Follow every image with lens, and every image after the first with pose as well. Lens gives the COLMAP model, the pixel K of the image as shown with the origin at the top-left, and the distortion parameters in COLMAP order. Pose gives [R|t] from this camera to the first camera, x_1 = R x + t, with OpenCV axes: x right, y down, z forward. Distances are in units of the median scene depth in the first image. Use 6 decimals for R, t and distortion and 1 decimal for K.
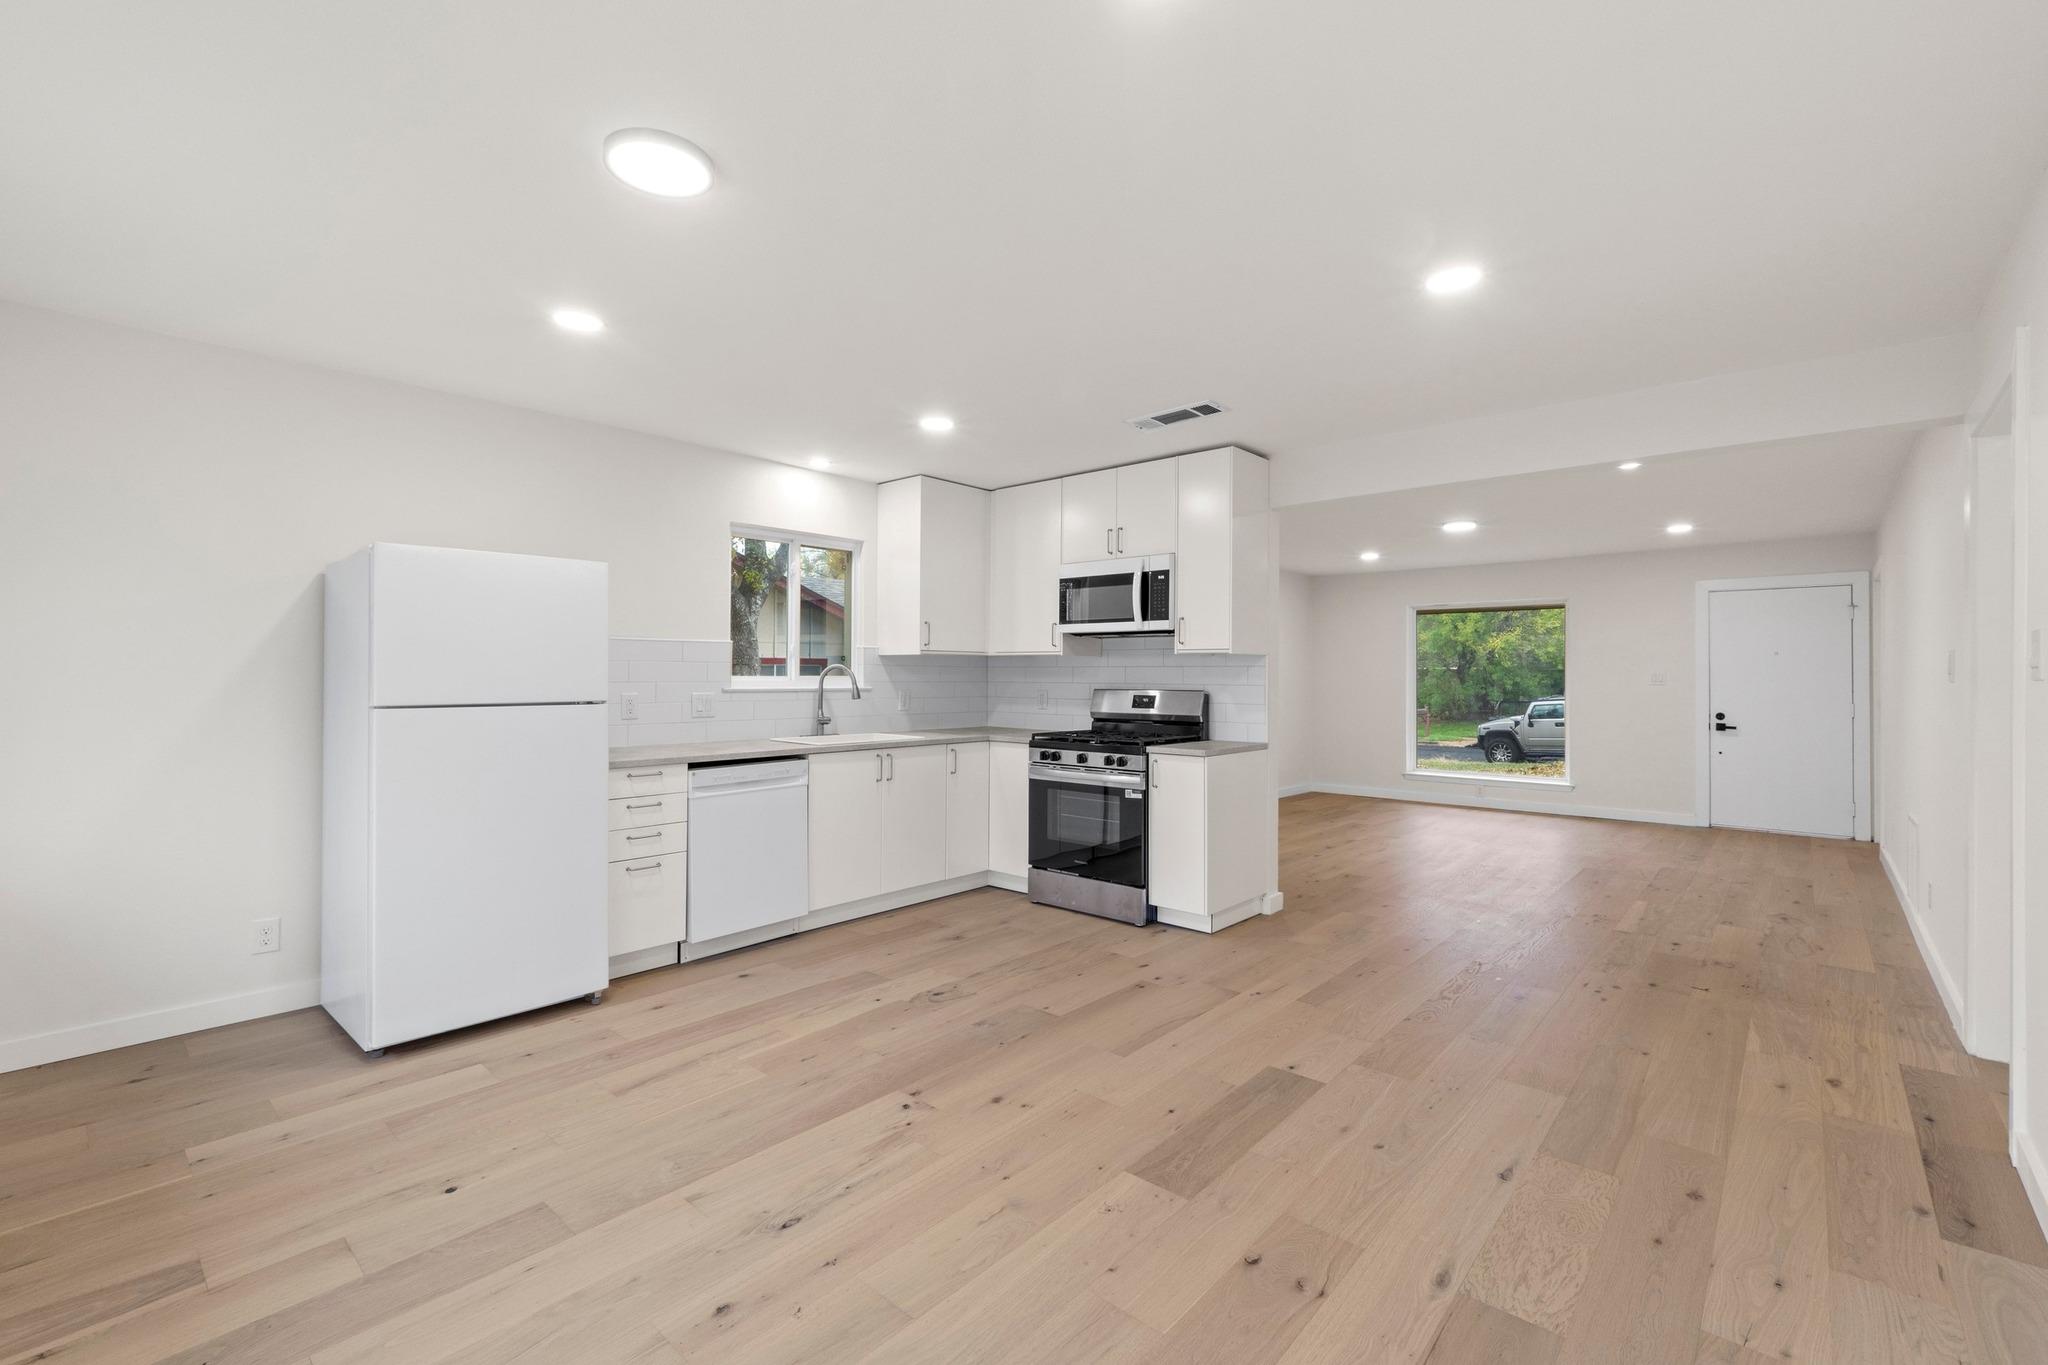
lens RADIAL K [[876.6, 0, 1029.1], [0, 876.6, 672.8], [0, 0, 1]] dist [0.000155, -0.000075]
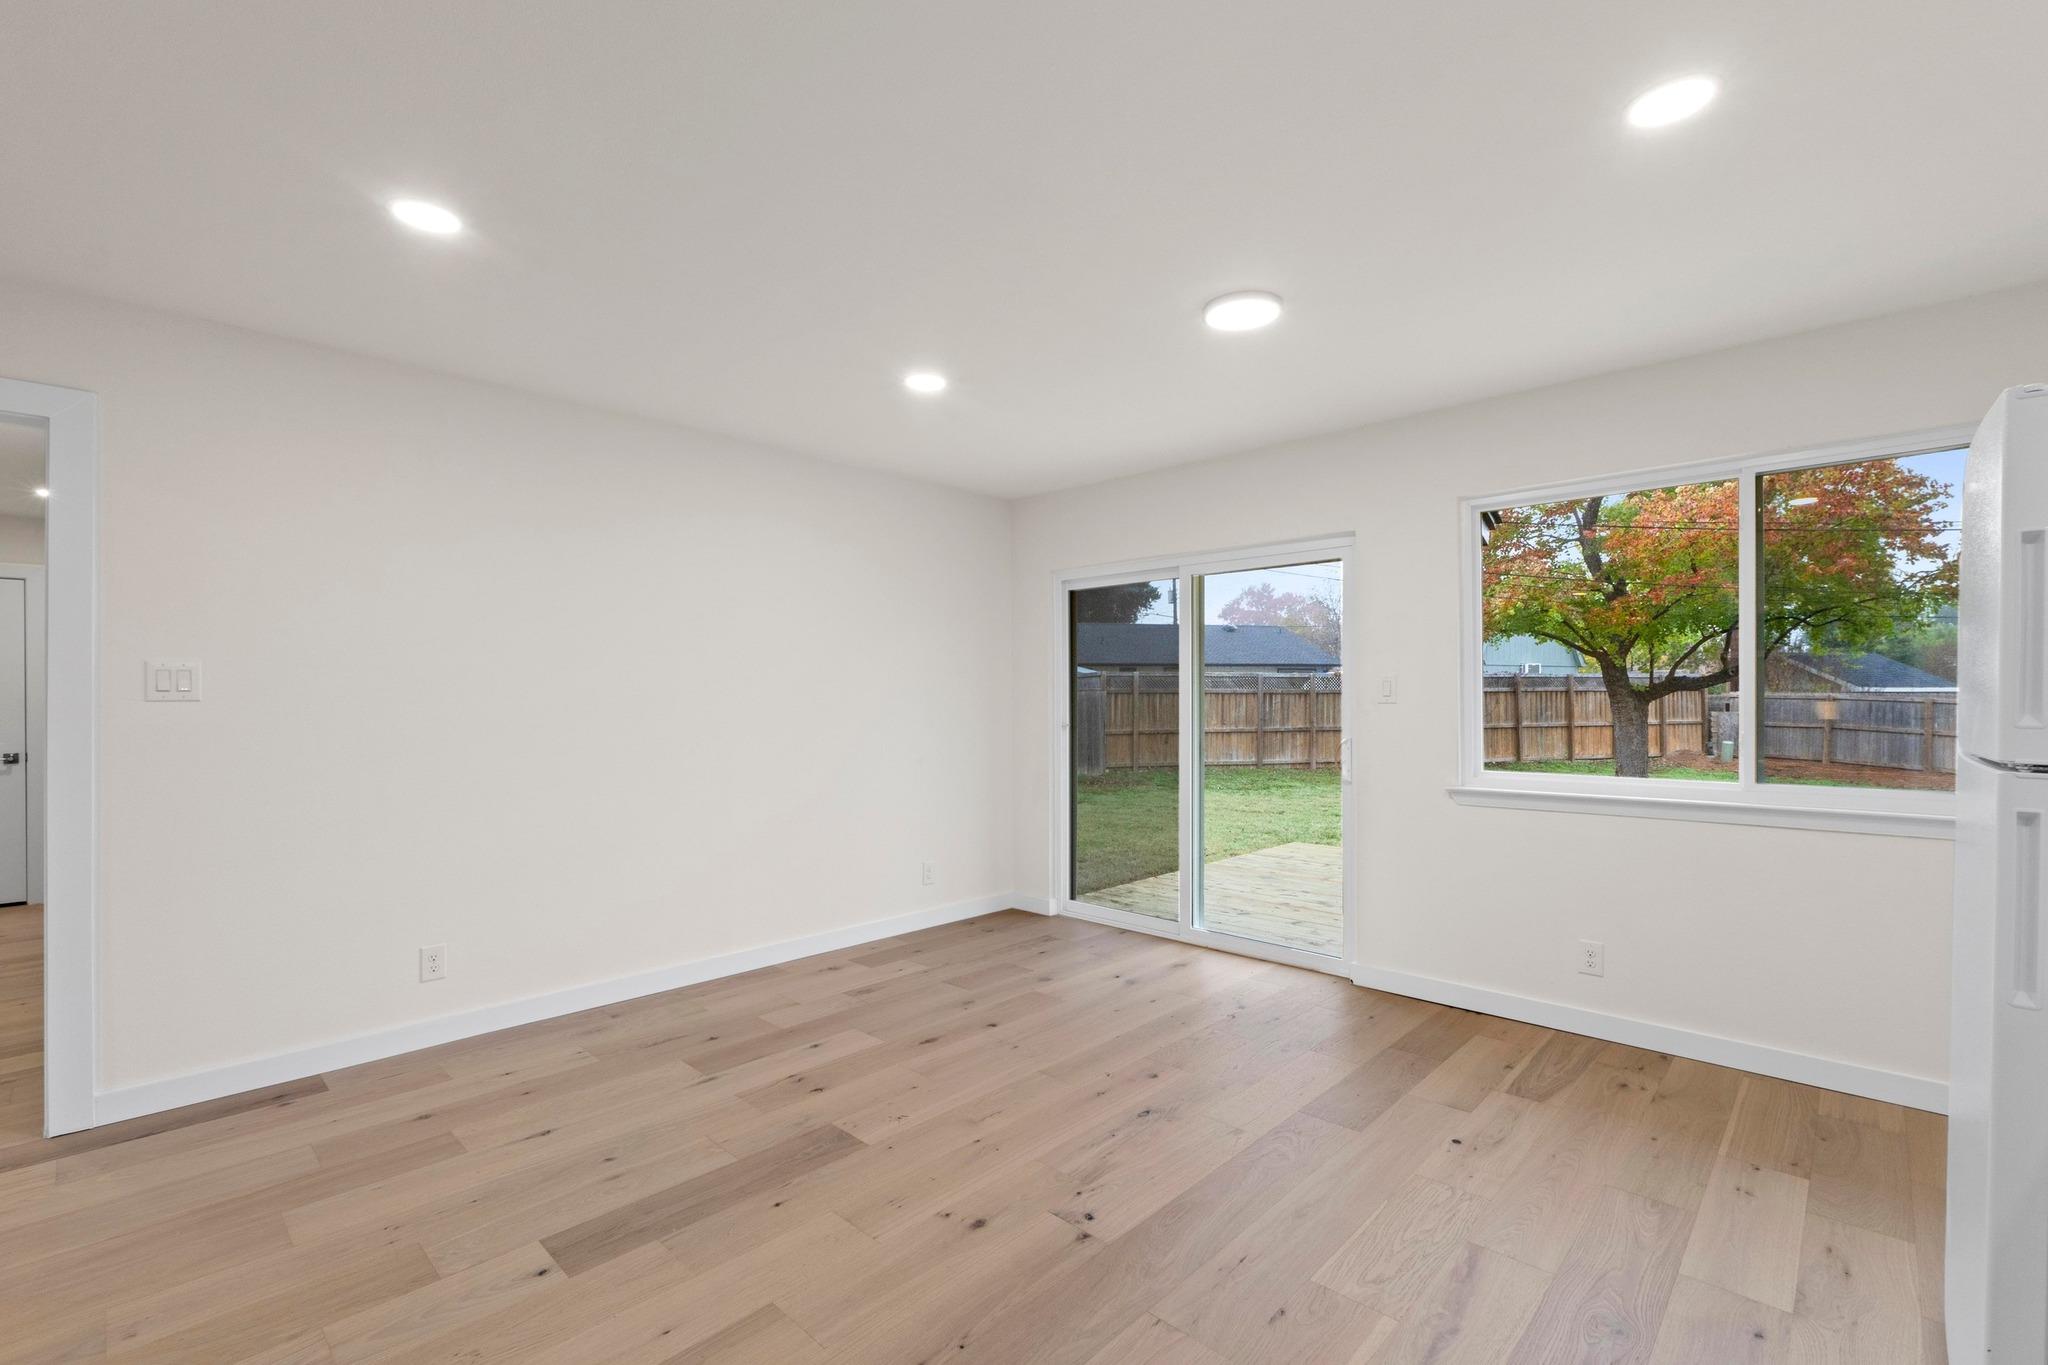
lens RADIAL K [[891.3, 0, 1007.8], [0, 891.3, 686.2], [0, 0, 1]] dist [-0.001508, -0.000305]
pose [[-0.998768, 0.001496, 0.049601, -0.059310], [0.000527, 0.999809, -0.019553, 0.005641], [-0.049621, -0.019503, -0.998578, 1.036136]]
